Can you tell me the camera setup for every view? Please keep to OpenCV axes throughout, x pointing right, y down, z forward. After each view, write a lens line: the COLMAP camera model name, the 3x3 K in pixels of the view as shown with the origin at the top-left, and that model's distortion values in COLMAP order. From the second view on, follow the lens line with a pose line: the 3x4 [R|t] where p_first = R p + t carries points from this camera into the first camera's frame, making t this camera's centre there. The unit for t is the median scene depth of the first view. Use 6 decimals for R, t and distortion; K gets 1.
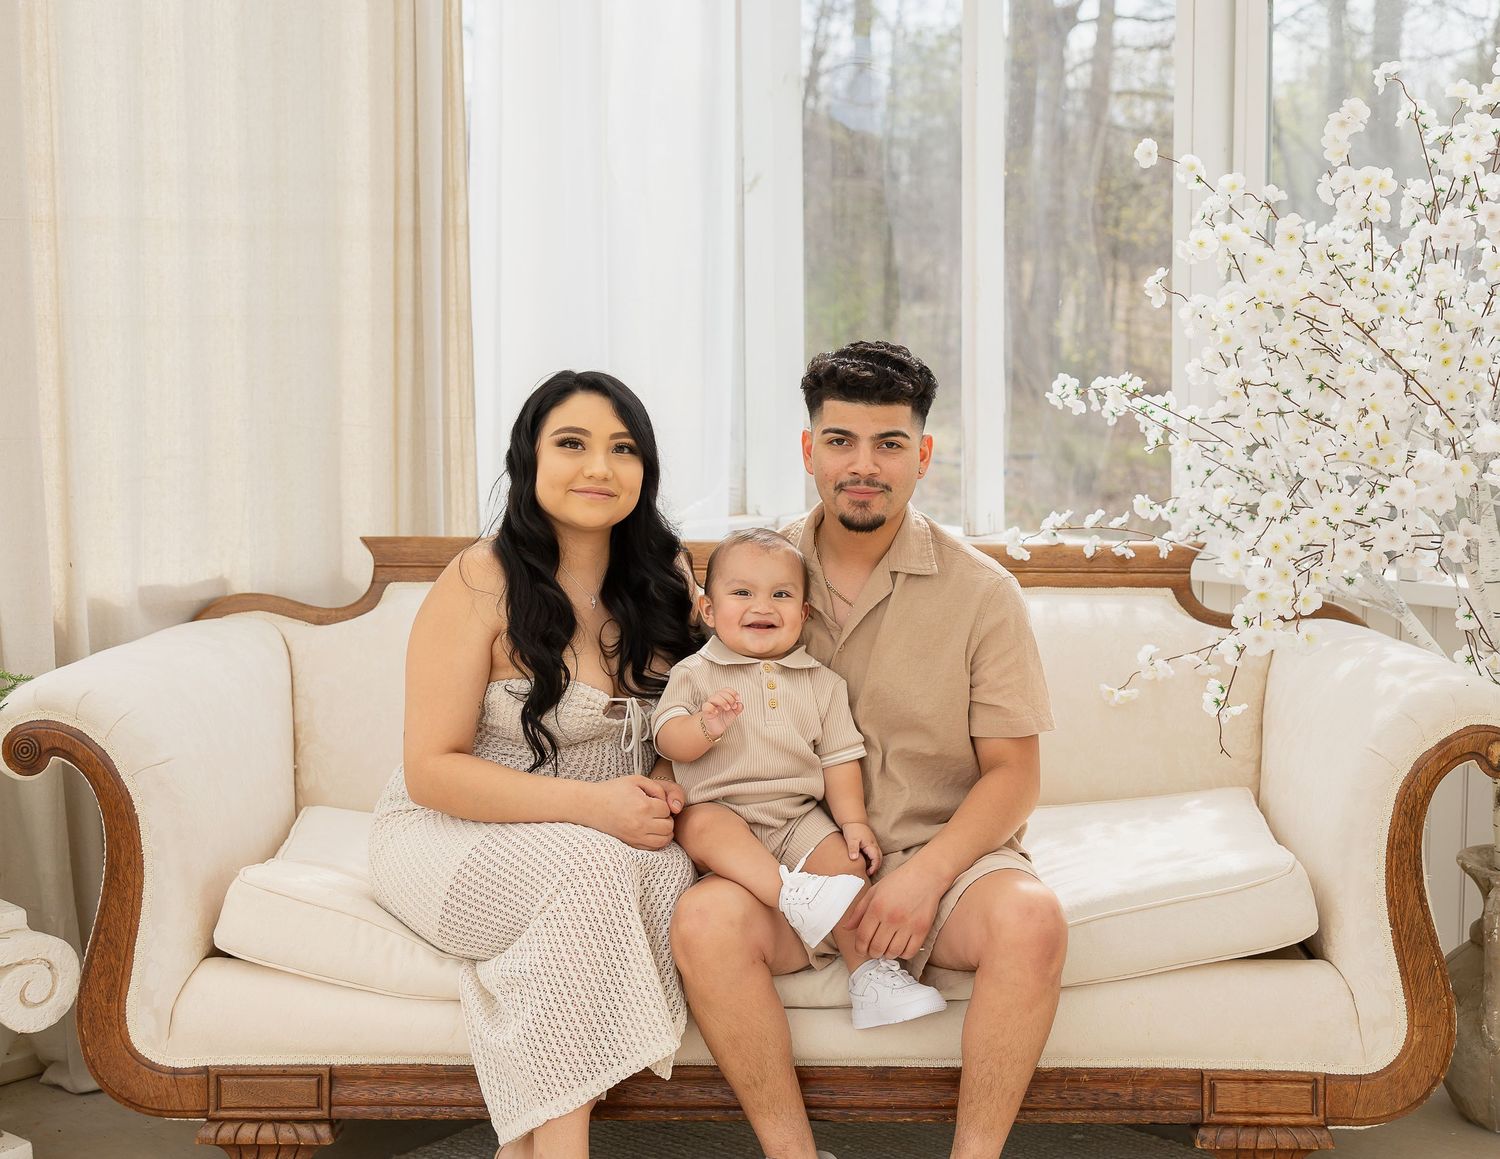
lens RADIAL K [[2246.7, 0, 750.0], [0, 2246.7, 579.5], [0, 0, 1]] dist [0.024404, -0.006647]
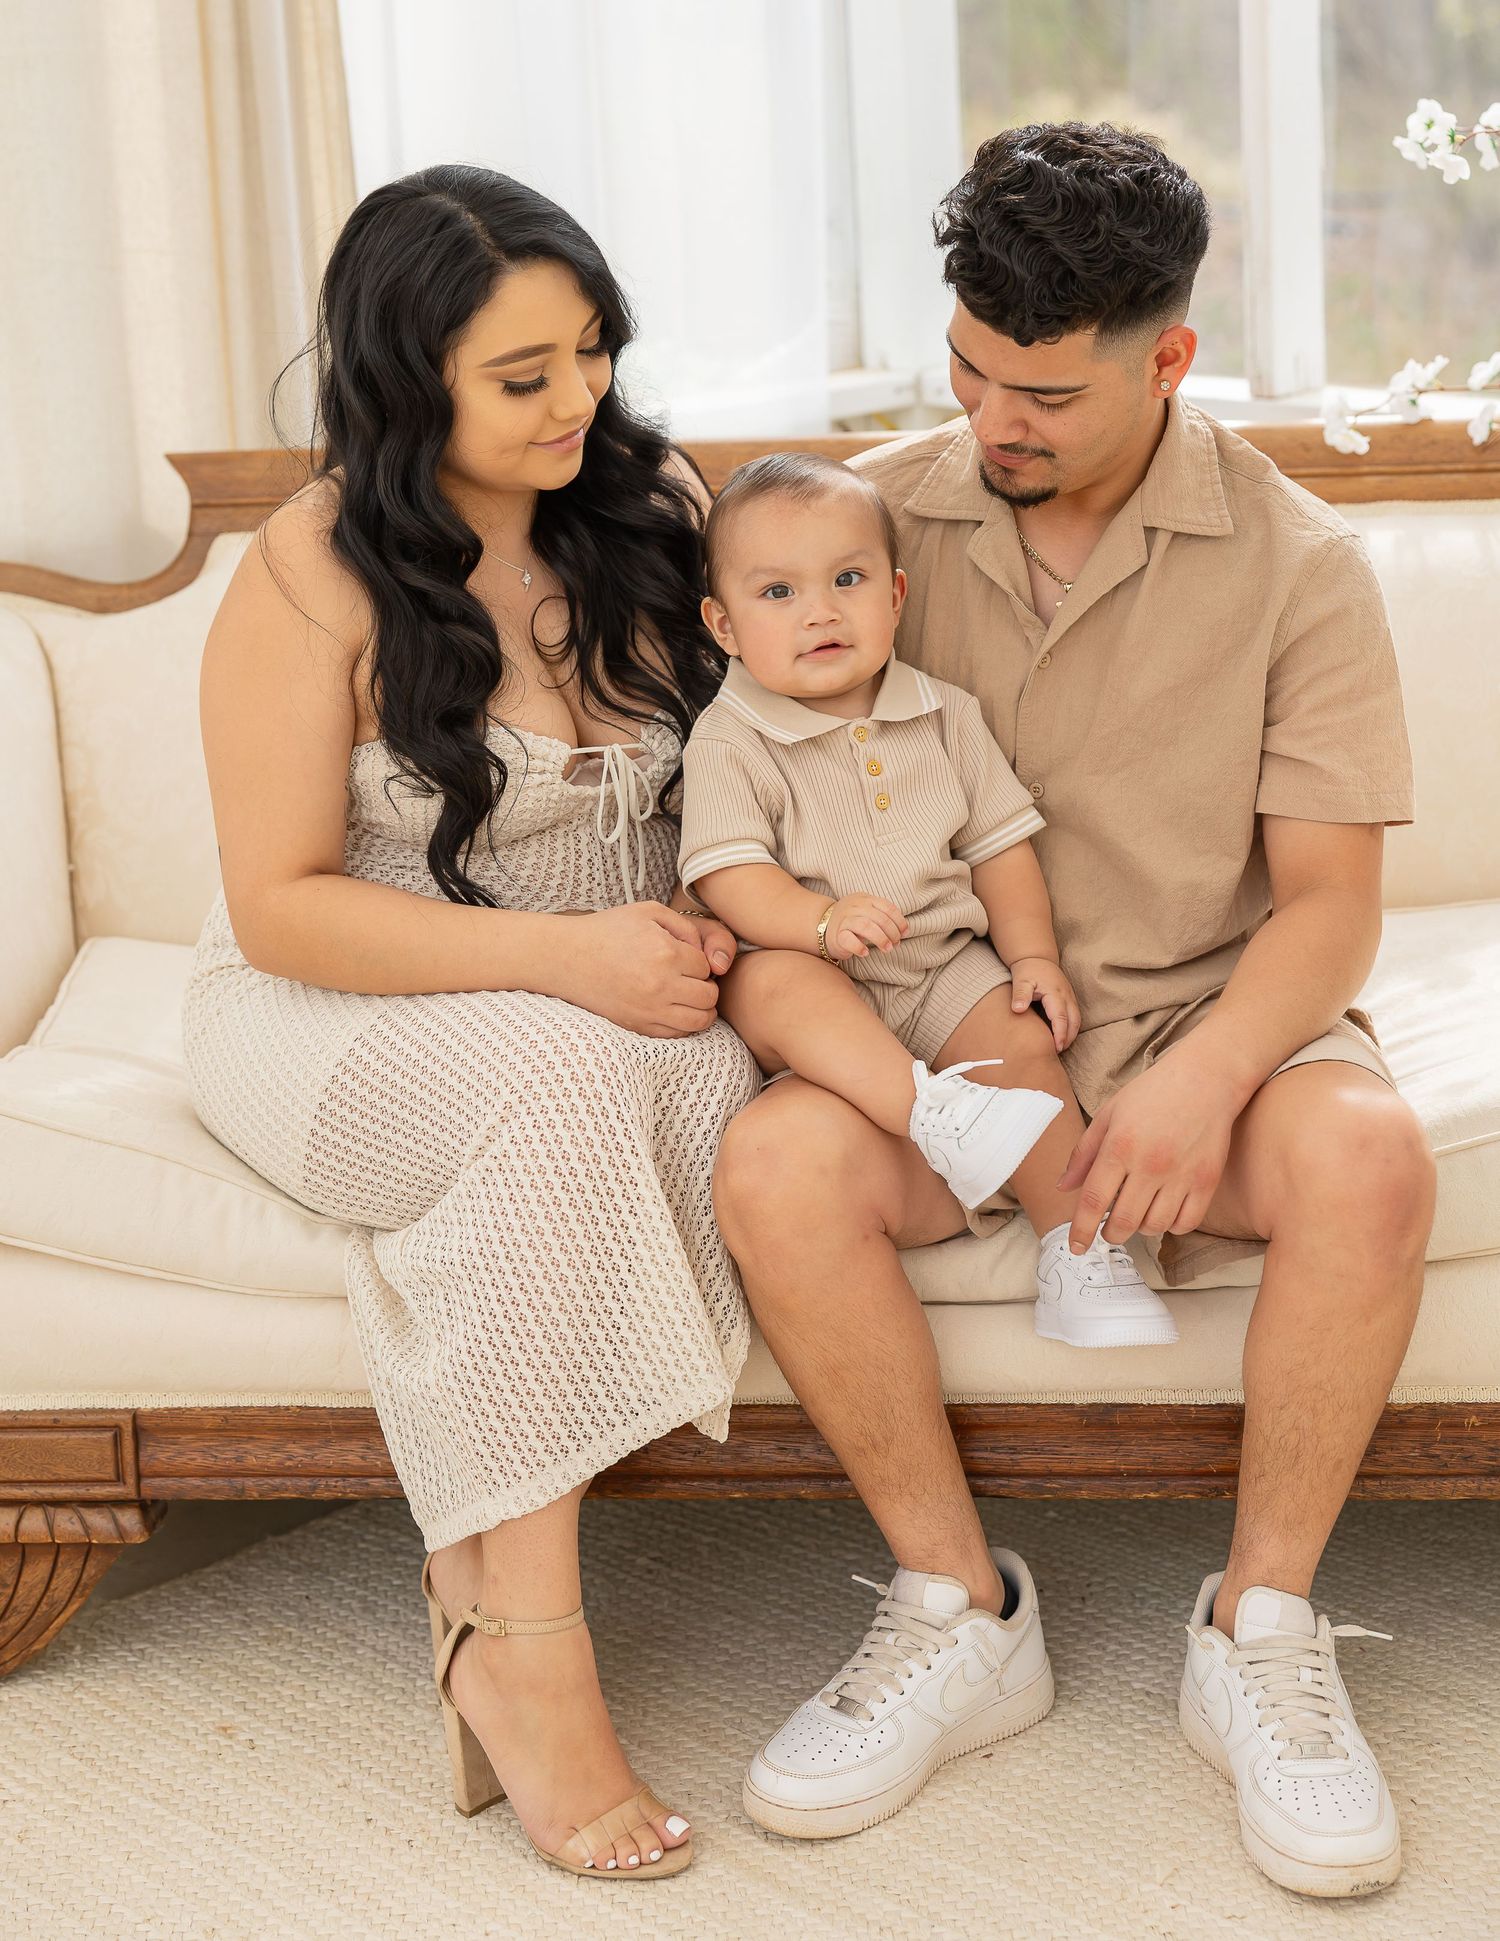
lens RADIAL K [[3604.9, 0, 616.0], [0, 3604.9, 970.7], [0, 0, 1]] dist [0.029098, -0.147054]
pose [[0.995858, -0.026042, -0.087110, 0.019318], [0.038923, 0.987979, 0.149609, -0.028125], [0.082167, -0.152380, 0.984900, 0.125749]]
